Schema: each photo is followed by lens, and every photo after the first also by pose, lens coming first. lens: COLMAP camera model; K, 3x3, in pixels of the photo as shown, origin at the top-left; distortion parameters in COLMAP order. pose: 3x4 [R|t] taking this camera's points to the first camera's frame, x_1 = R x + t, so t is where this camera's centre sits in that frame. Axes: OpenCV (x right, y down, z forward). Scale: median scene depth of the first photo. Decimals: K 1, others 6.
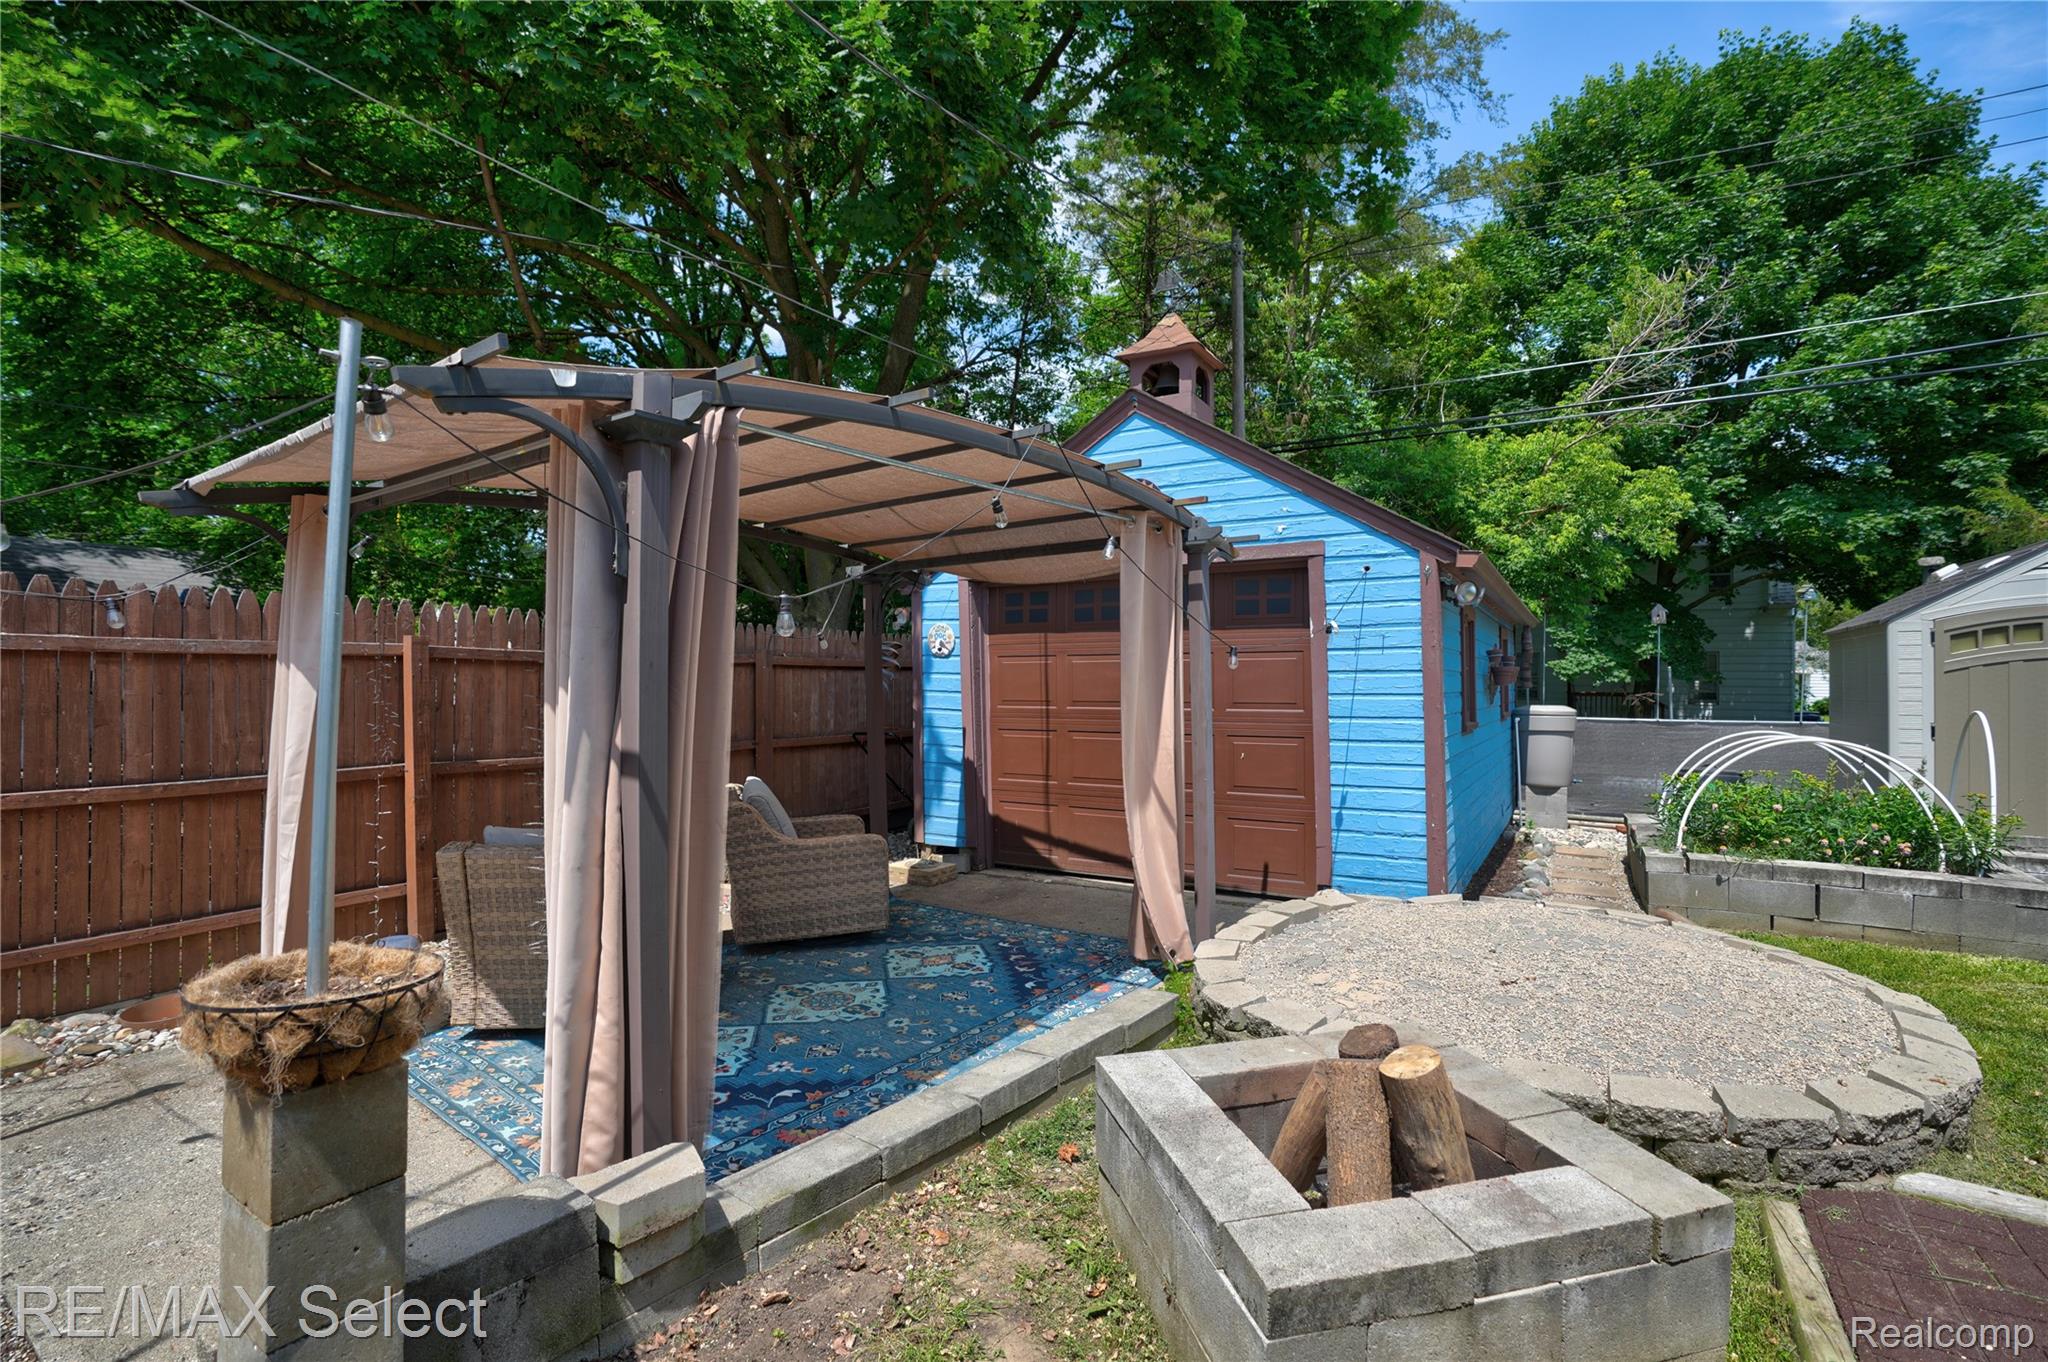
lens RADIAL K [[960.4, 0, 1024.0], [0, 960.4, 681.0], [0, 0, 1]] dist [-0.053242, 0.019785]
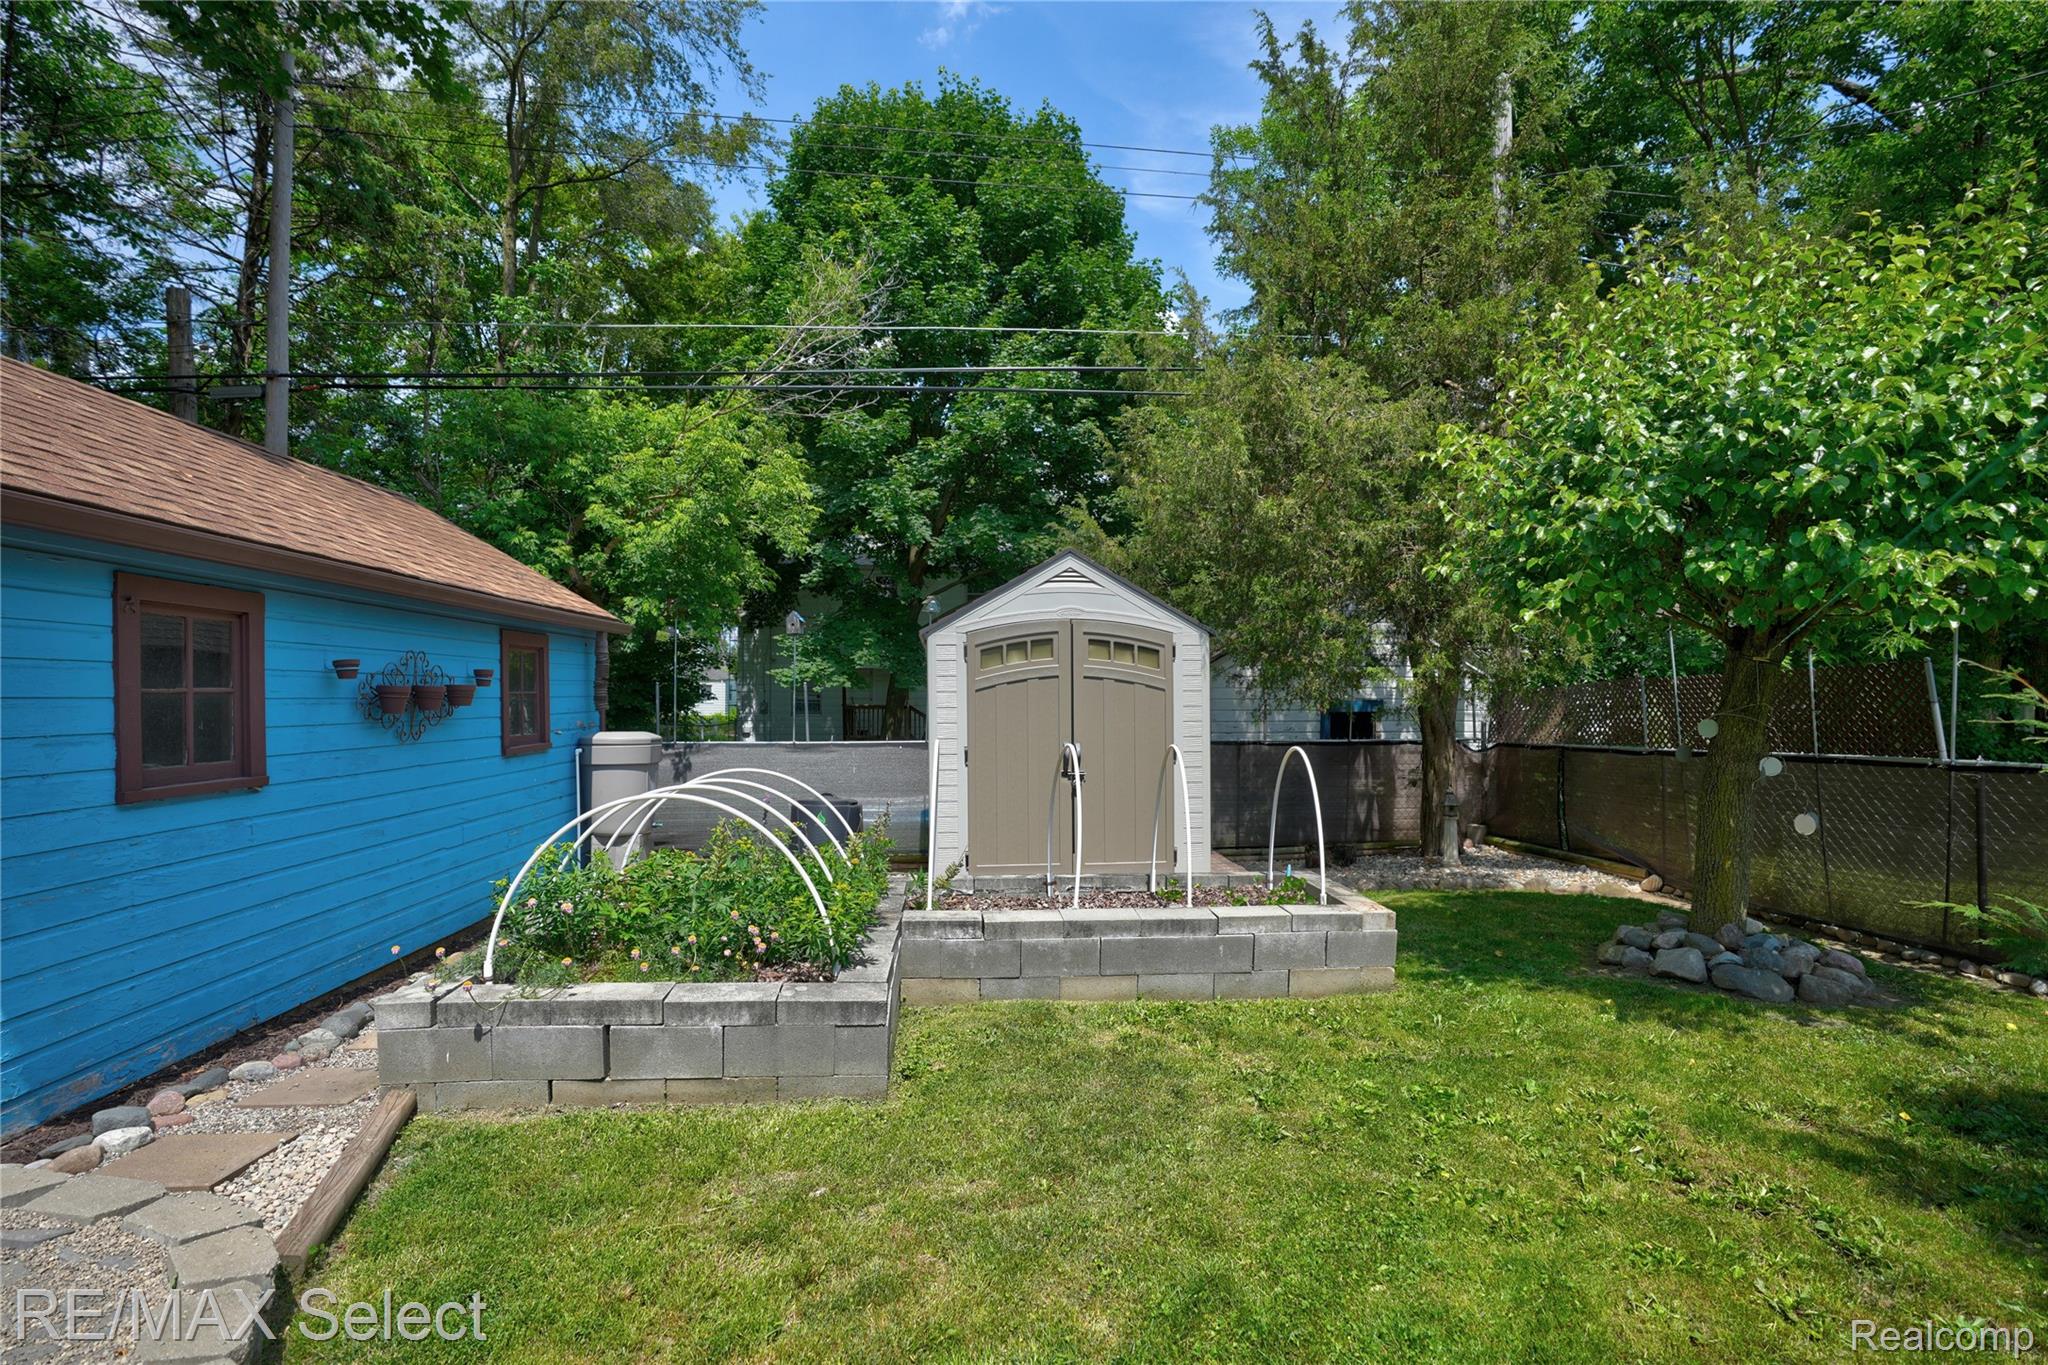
lens RADIAL K [[960.4, 0, 1024.0], [0, 960.4, 682.5], [0, 0, 1]] dist [-0.053242, 0.019785]
pose [[0.814566, 0.000249, 0.580071, 0.236564], [0.001997, 0.999993, -0.003233, -0.006700], [-0.580067, 0.003791, 0.814560, 0.096402]]
